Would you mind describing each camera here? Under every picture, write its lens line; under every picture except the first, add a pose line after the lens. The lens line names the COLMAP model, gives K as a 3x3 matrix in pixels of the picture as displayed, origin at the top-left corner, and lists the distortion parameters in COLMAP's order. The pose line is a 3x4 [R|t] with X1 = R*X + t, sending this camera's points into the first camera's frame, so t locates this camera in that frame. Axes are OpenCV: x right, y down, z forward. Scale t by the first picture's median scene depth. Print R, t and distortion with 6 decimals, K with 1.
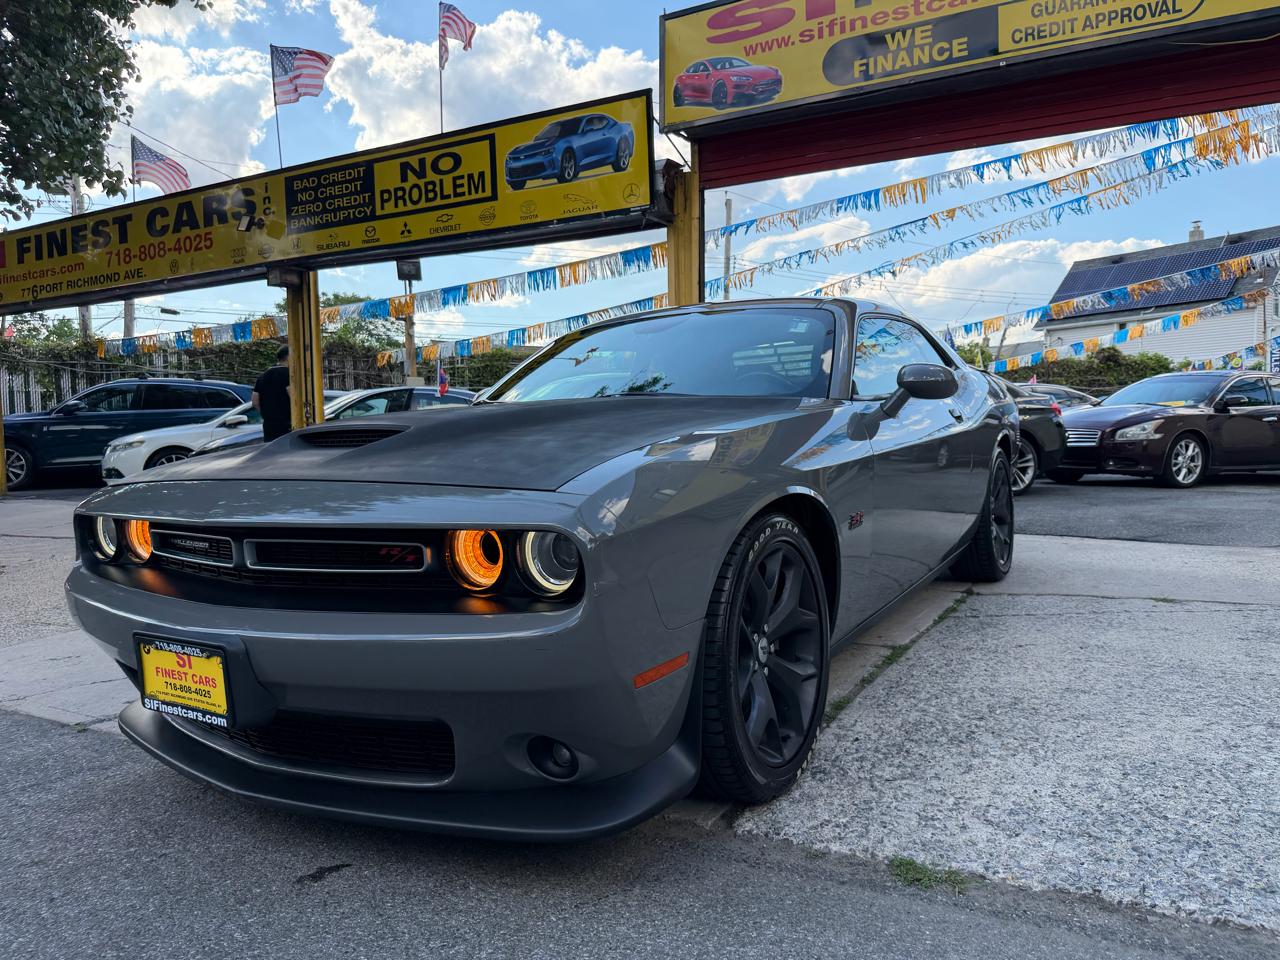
lens RADIAL K [[925.2, 0, 645.2], [0, 925.2, 487.0], [0, 0, 1]] dist [0.033366, -0.046810]
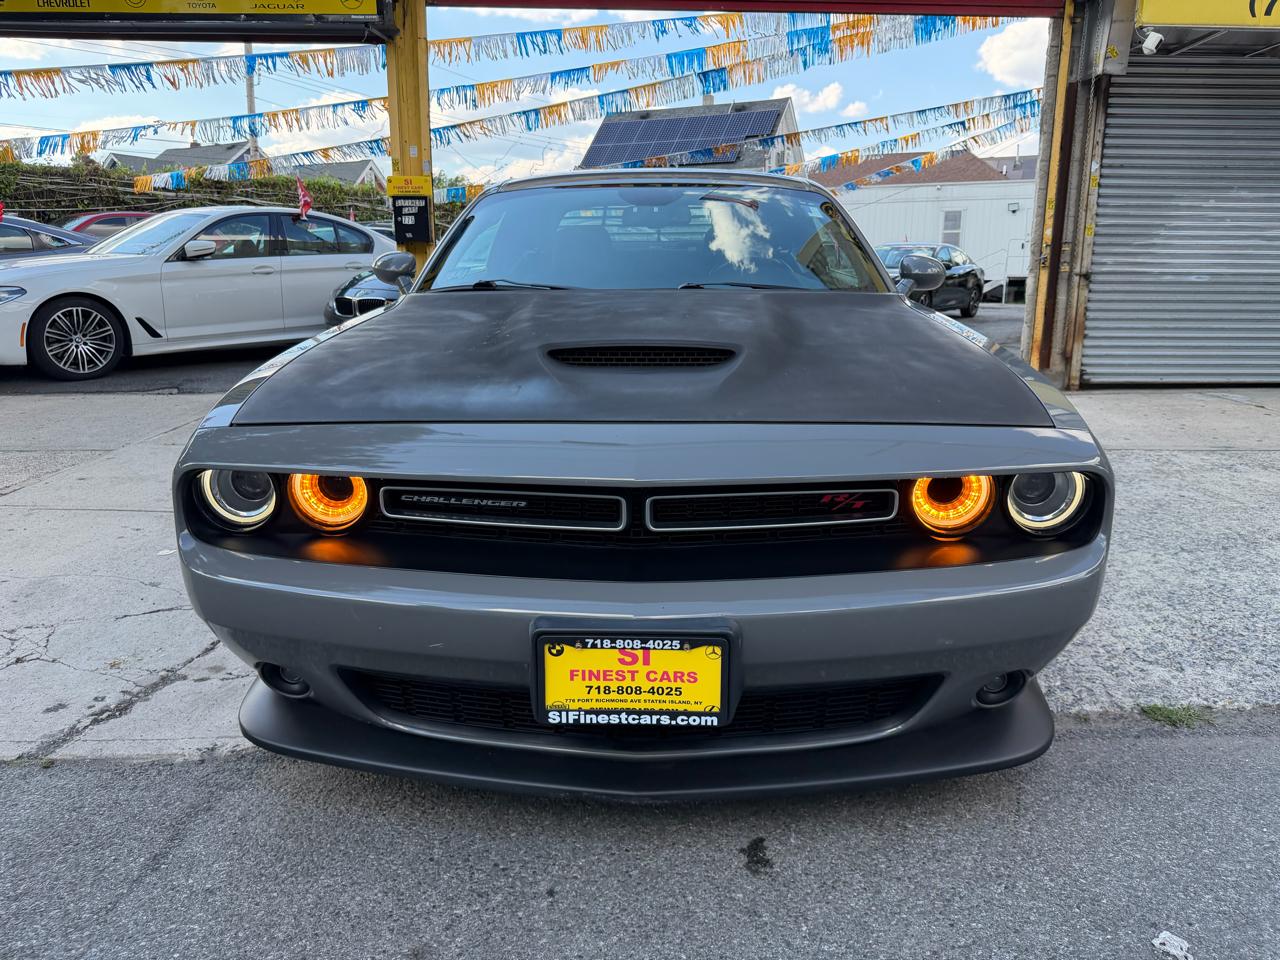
lens RADIAL K [[930.5, 0, 647.8], [0, 930.5, 480.2], [0, 0, 1]] dist [0.003360, -0.015843]
pose [[0.866218, -0.086749, 0.492078, -0.267017], [0.004982, 0.986264, 0.165100, -0.028857], [-0.499641, -0.140561, 0.854752, 0.104143]]
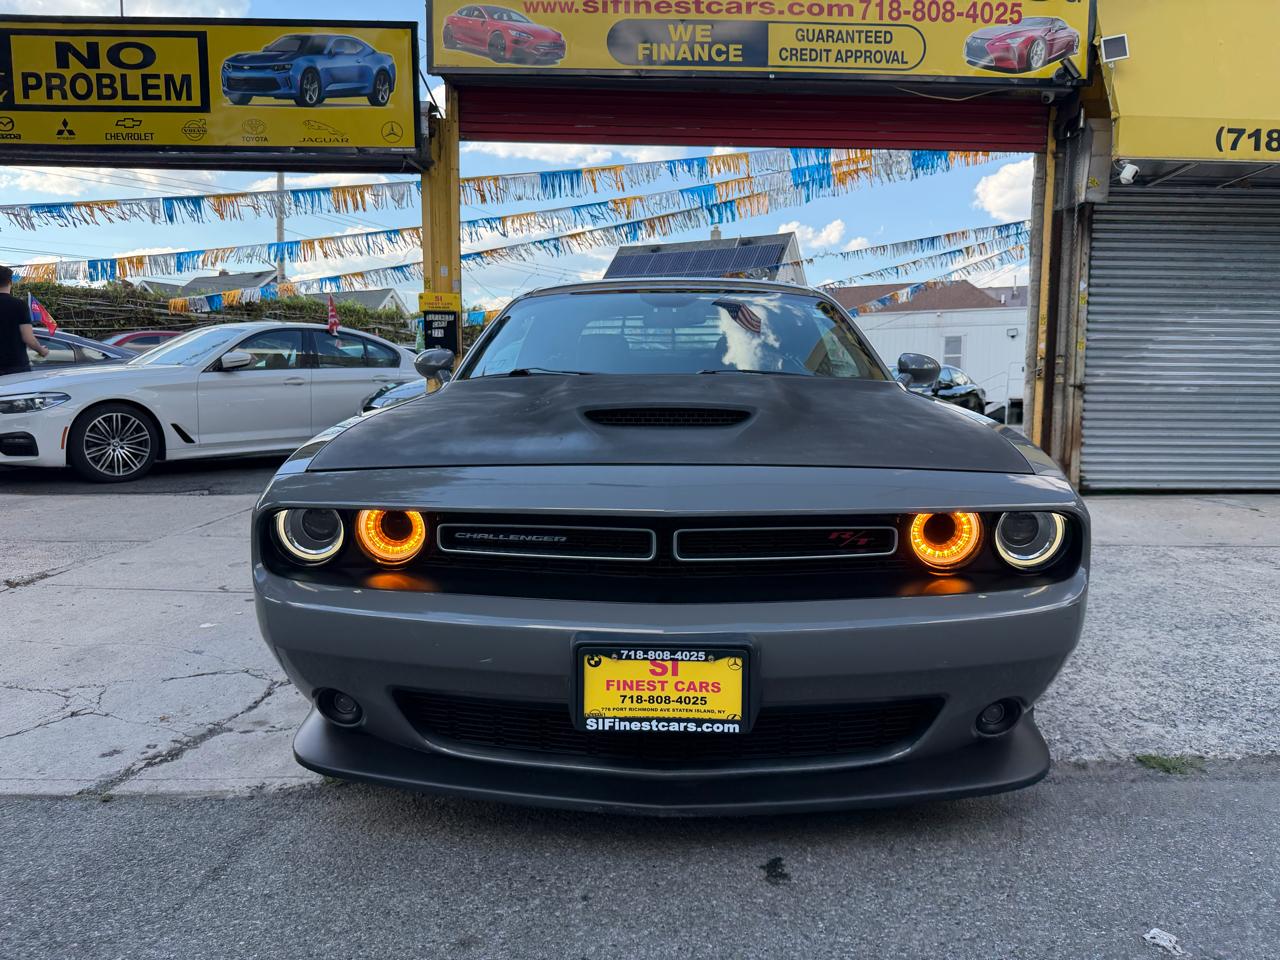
lens RADIAL K [[932.9, 0, 652.4], [0, 932.9, 488.9], [0, 0, 1]] dist [0.000630, -0.013213]
pose [[0.868559, -0.022847, 0.495060, -0.291421], [0.001555, 0.999057, 0.043379, -0.007036], [-0.495584, -0.036908, 0.867775, 0.074139]]
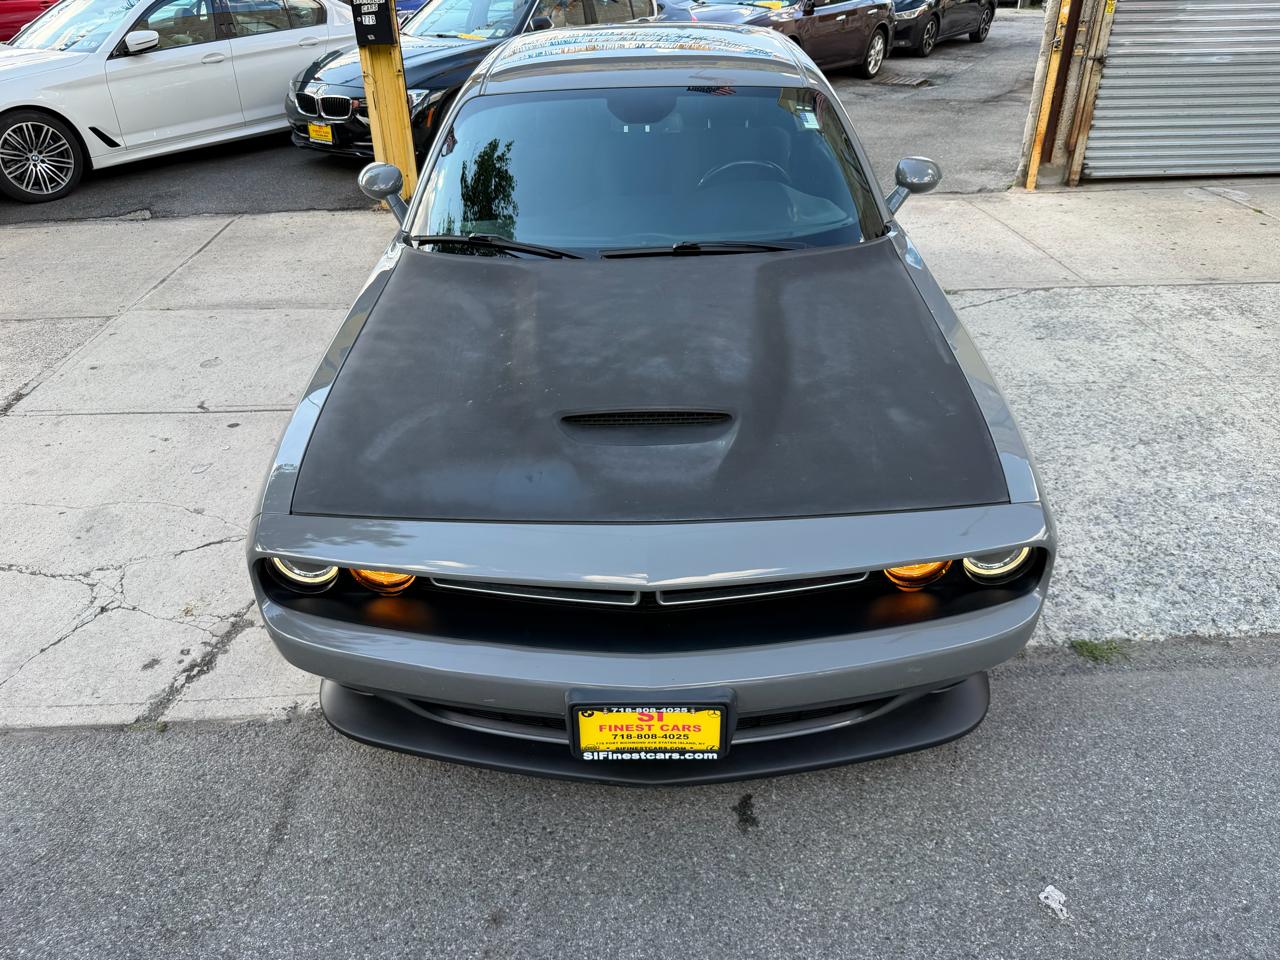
lens RADIAL K [[936.0, 0, 637.6], [0, 936.0, 499.6], [0, 0, 1]] dist [-0.008146, -0.003354]
pose [[0.859205, -0.258965, 0.441253, -0.274532], [0.027455, 0.884537, 0.465662, -0.149252], [-0.510894, -0.387984, 0.767108, 0.102759]]
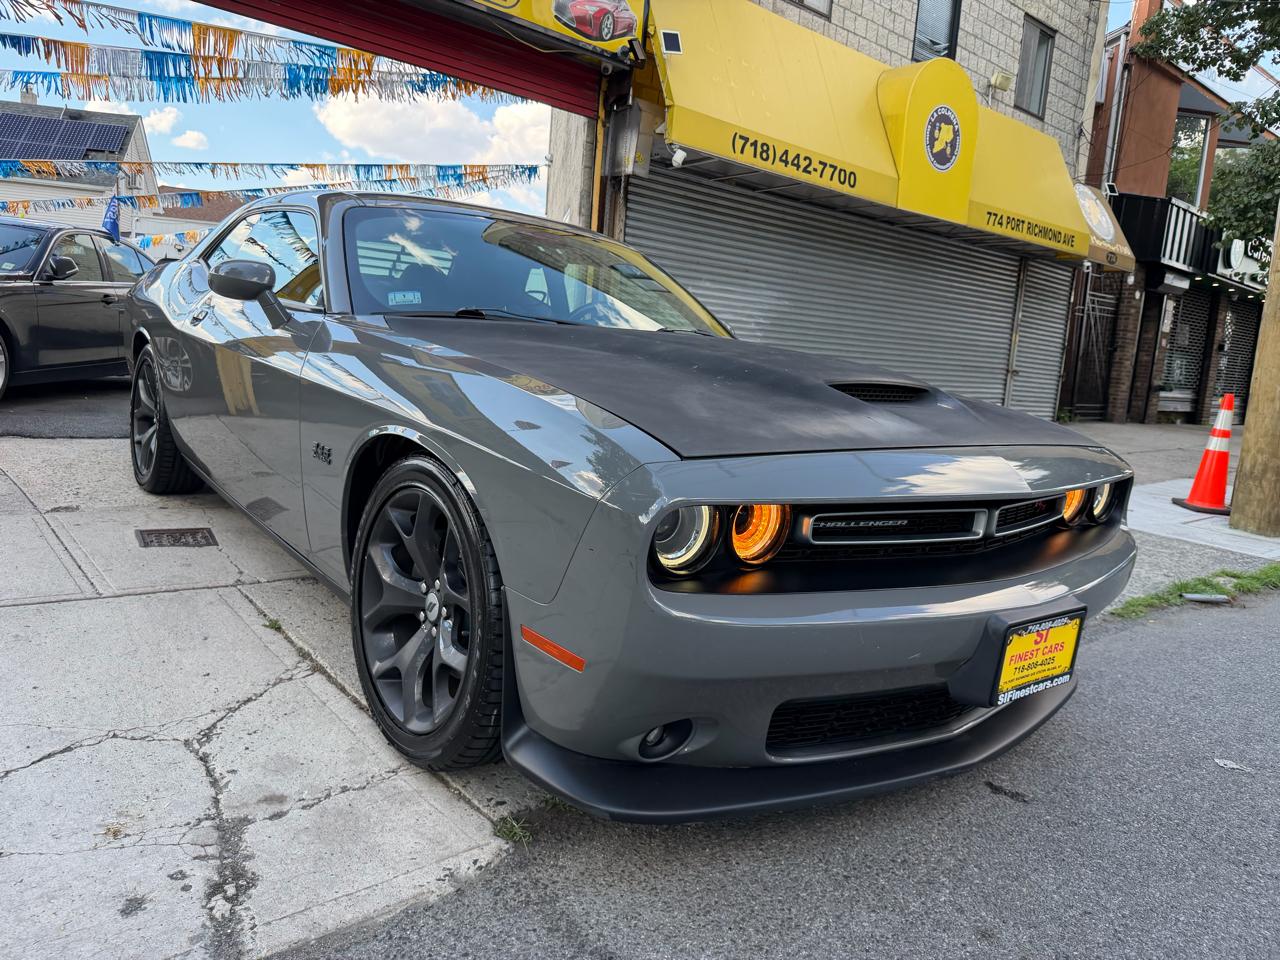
lens RADIAL K [[918.7, 0, 651.5], [0, 918.7, 485.7], [0, 0, 1]] dist [0.001780, -0.002664]
pose [[0.338547, -0.091314, 0.936508, -0.472715], [-0.034851, 0.993380, 0.109458, -0.019601], [-0.940304, -0.069695, 0.333124, 0.332517]]
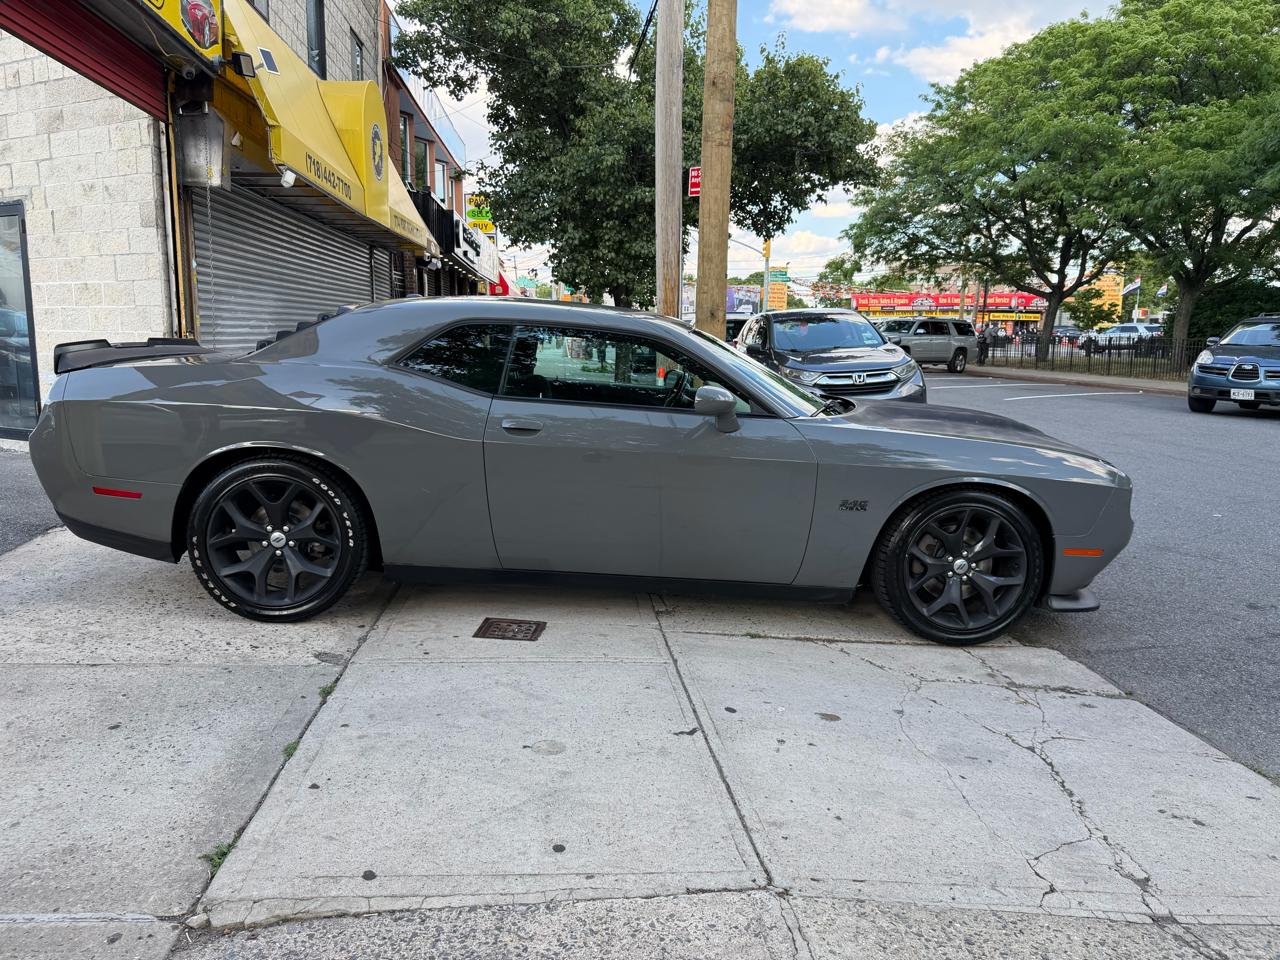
lens RADIAL K [[896.1, 0, 642.2], [0, 896.1, 498.4], [0, 0, 1]] dist [0.004086, -0.000305]
pose [[-0.565496, -0.139264, 0.812909, -0.570940], [0.040537, 0.979756, 0.196047, -0.116275], [-0.823755, 0.143817, -0.548402, 1.043477]]
